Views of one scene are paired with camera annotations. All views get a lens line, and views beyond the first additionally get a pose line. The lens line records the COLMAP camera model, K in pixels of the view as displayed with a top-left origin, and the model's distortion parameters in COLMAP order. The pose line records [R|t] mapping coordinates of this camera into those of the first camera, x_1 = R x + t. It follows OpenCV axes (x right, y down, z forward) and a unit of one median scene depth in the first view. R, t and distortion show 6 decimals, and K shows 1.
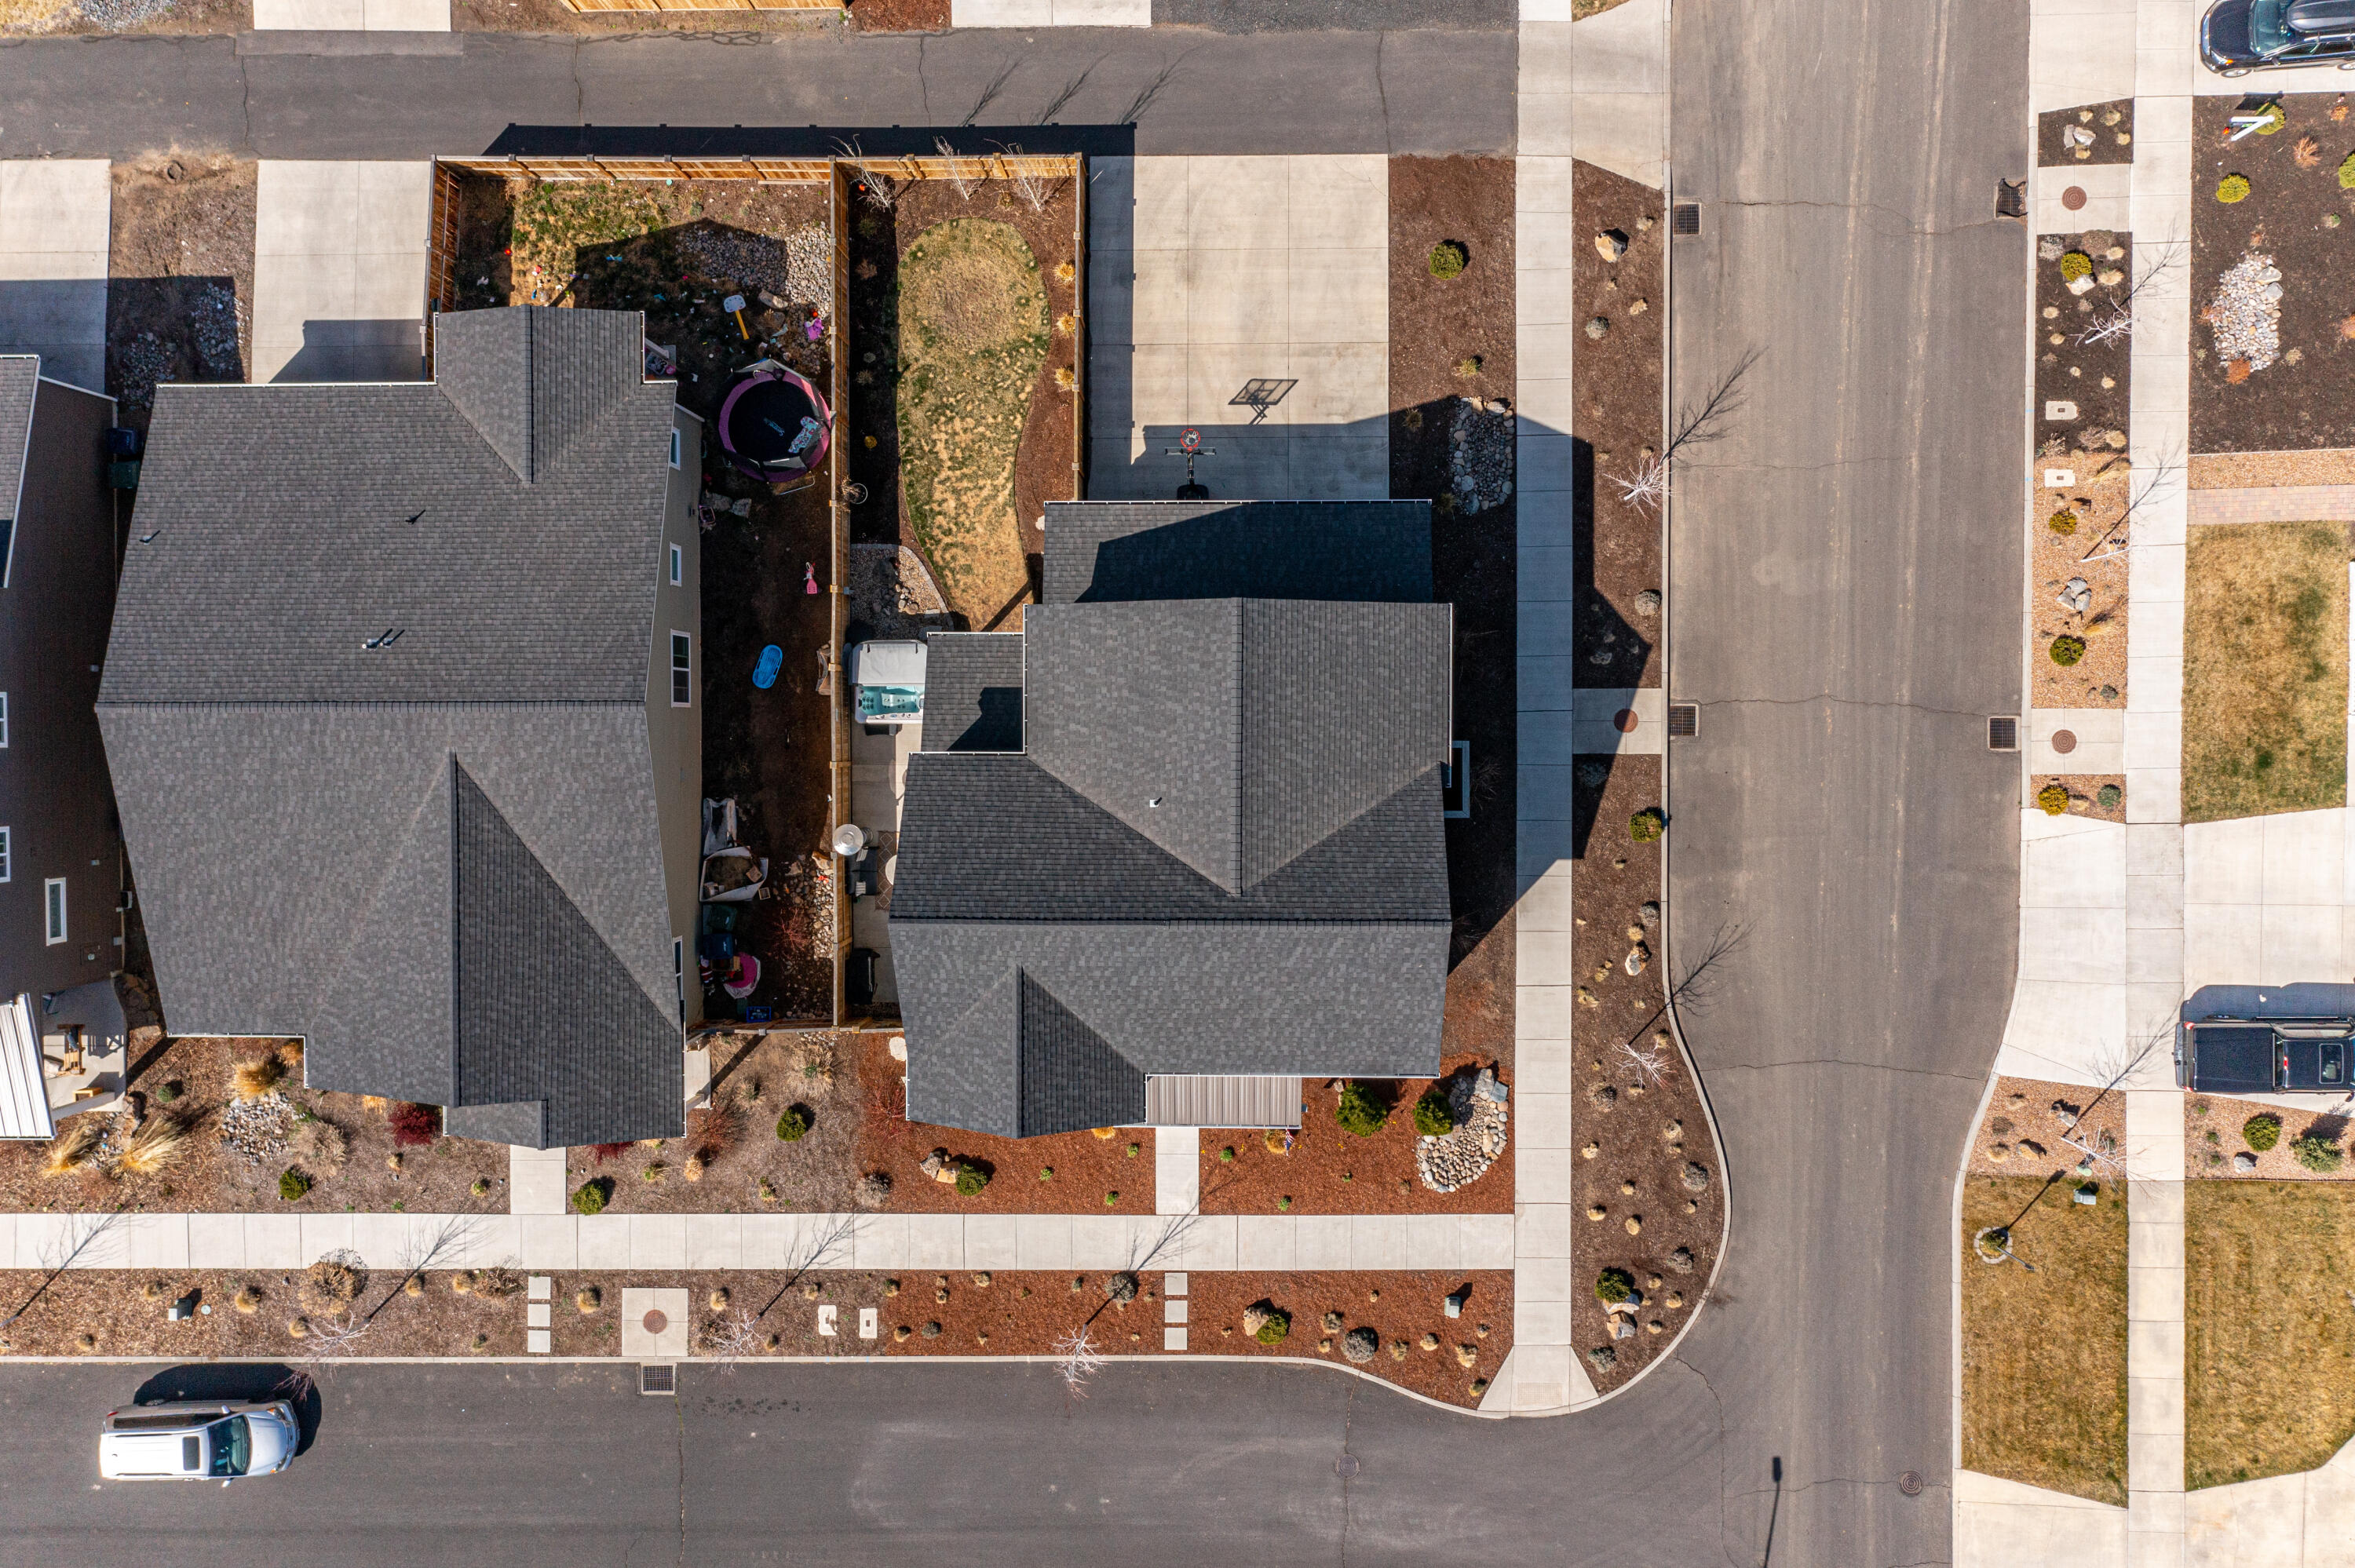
lens RADIAL K [[1871.4, 0, 1183.0], [0, 1871.4, 753.8], [0, 0, 1]] dist [-0.002101, -0.002285]
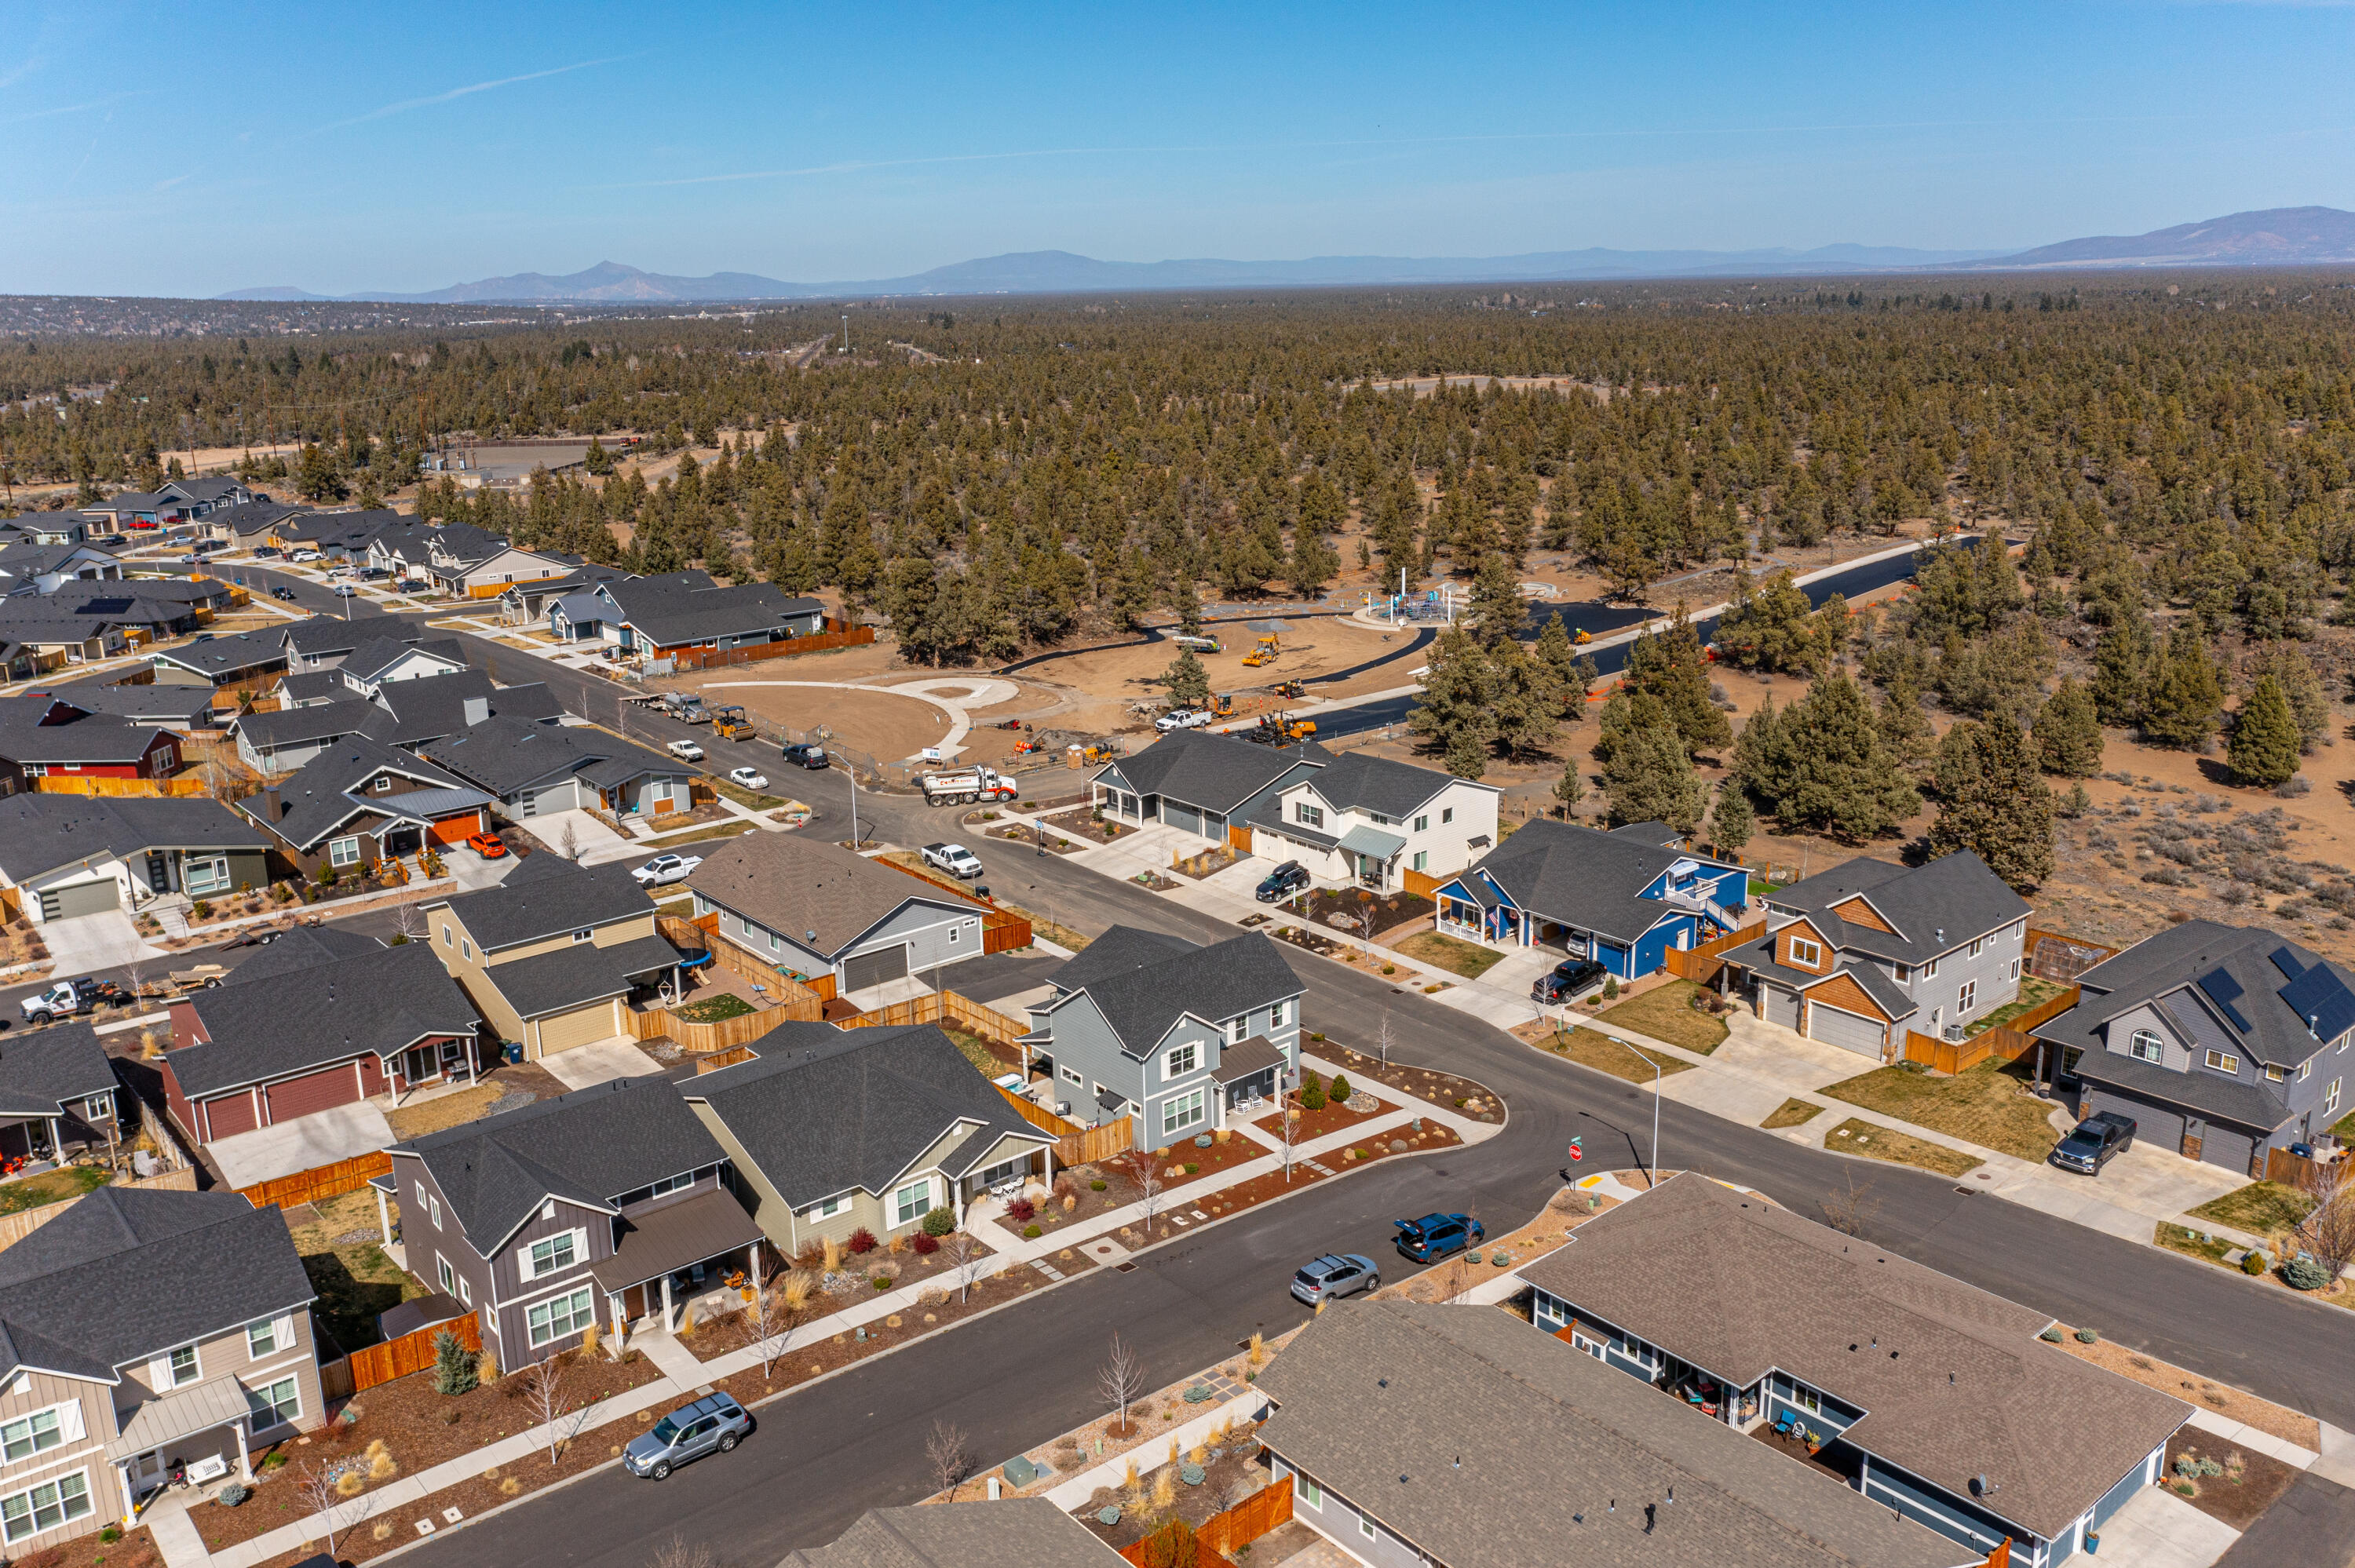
lens RADIAL K [[1871.4, 0, 1183.0], [0, 1871.4, 753.8], [0, 0, 1]] dist [-0.002101, -0.002285]
pose [[0.764212, -0.141048, 0.629353, -1.252003], [0.644928, 0.156660, -0.748014, 1.572954], [0.006912, 0.977529, 0.210687, 0.188209]]
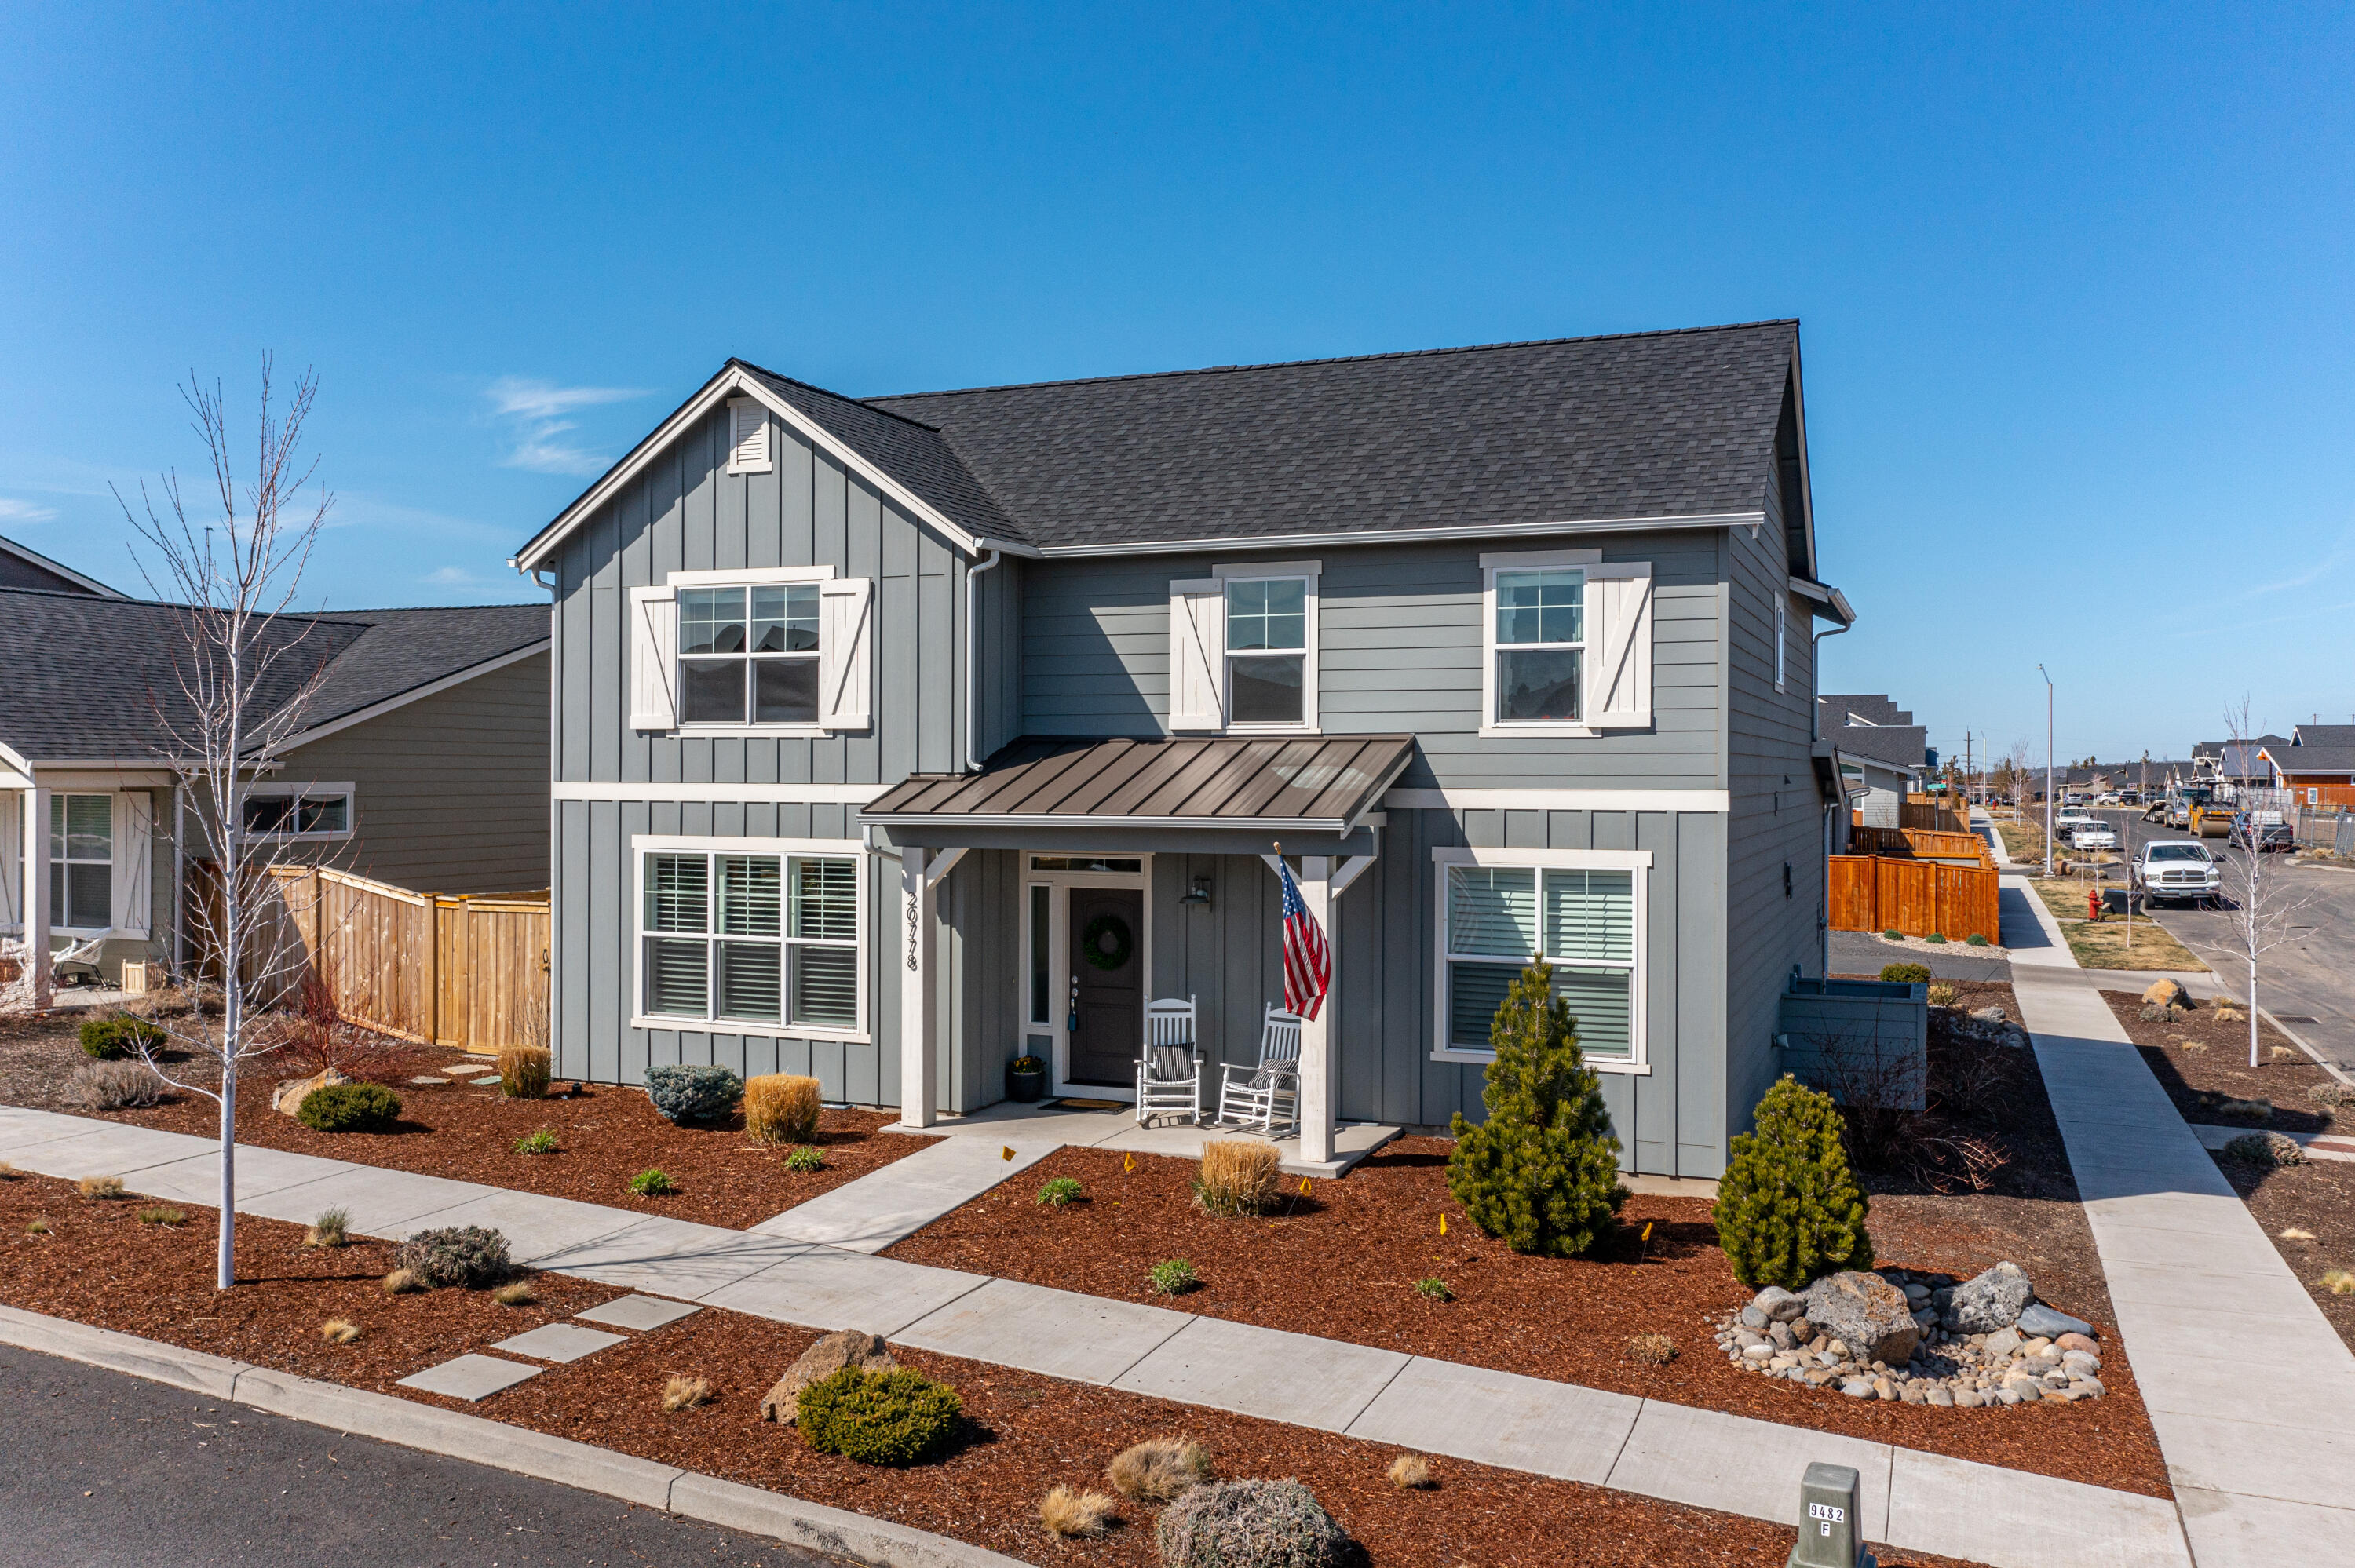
lens RADIAL K [[1871.4, 0, 1183.0], [0, 1871.4, 753.8], [0, 0, 1]] dist [-0.002101, -0.002285]
pose [[0.924231, 0.036111, -0.380121, 0.152571], [-0.379097, -0.032162, -0.924798, 0.485735], [-0.045621, 0.998830, -0.016036, 0.931565]]
